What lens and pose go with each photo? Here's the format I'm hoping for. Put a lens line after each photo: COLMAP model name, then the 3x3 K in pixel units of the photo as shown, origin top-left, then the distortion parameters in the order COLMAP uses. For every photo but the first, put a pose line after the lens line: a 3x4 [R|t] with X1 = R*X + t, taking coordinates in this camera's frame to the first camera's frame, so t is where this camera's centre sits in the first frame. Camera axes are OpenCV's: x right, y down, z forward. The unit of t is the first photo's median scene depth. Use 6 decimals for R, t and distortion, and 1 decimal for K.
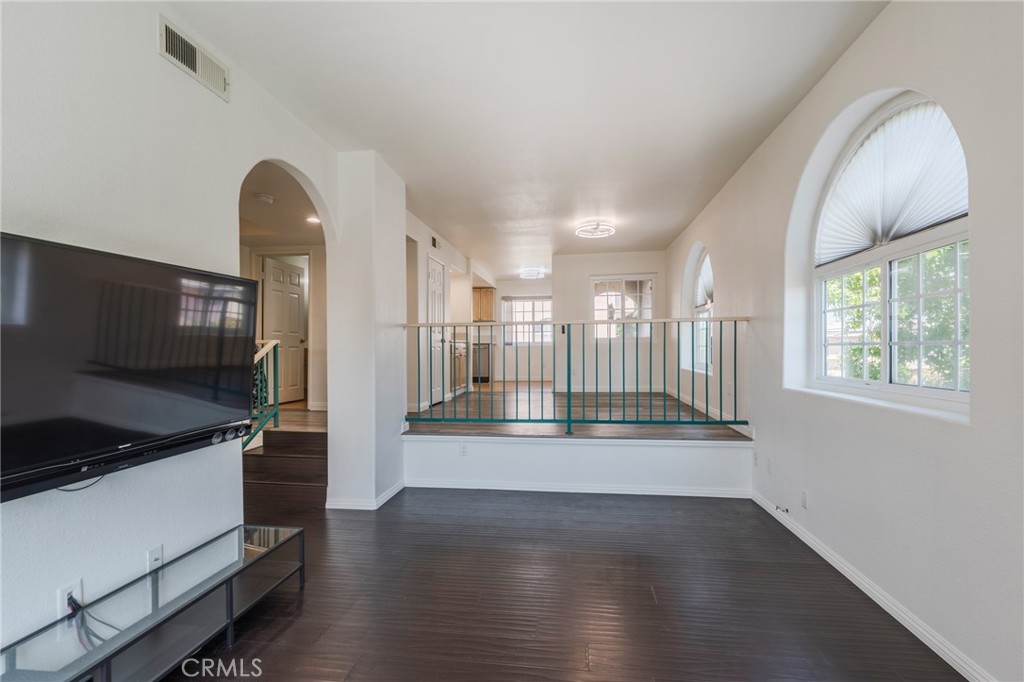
lens RADIAL K [[415.8, 0, 520.0], [0, 415.8, 338.2], [0, 0, 1]] dist [0.000067, -0.000345]
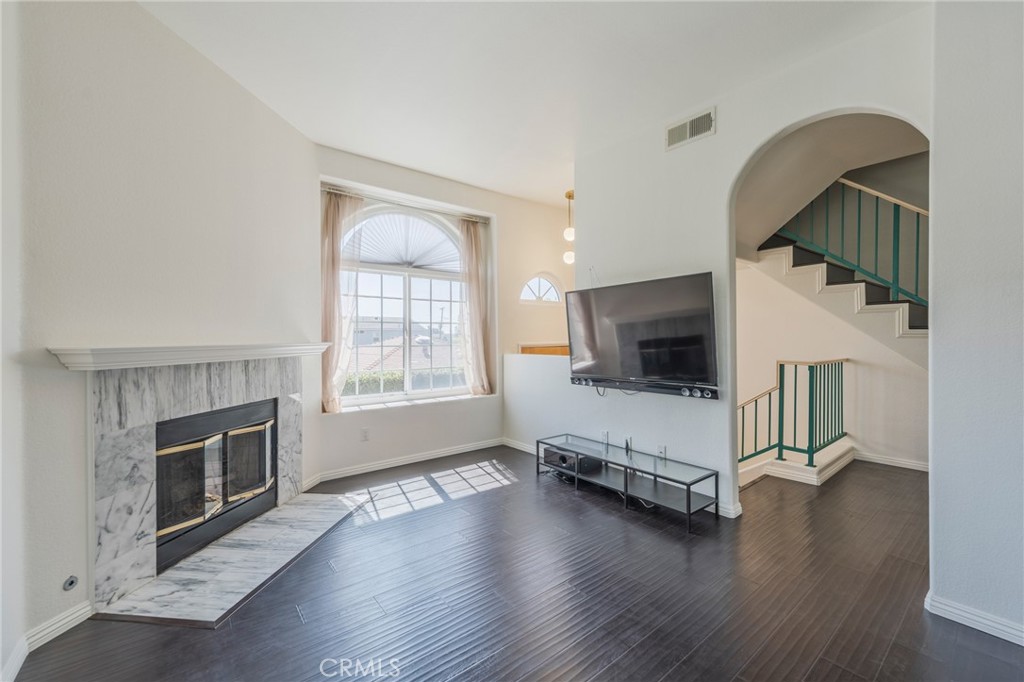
lens RADIAL K [[415.8, 0, 520.0], [0, 415.8, 338.2], [0, 0, 1]] dist [0.000067, -0.000345]
pose [[-0.683121, 0.007547, -0.730266, 0.757909], [0.022040, 0.999704, -0.010285, 0.066840], [0.729972, -0.023121, -0.683086, 1.728591]]
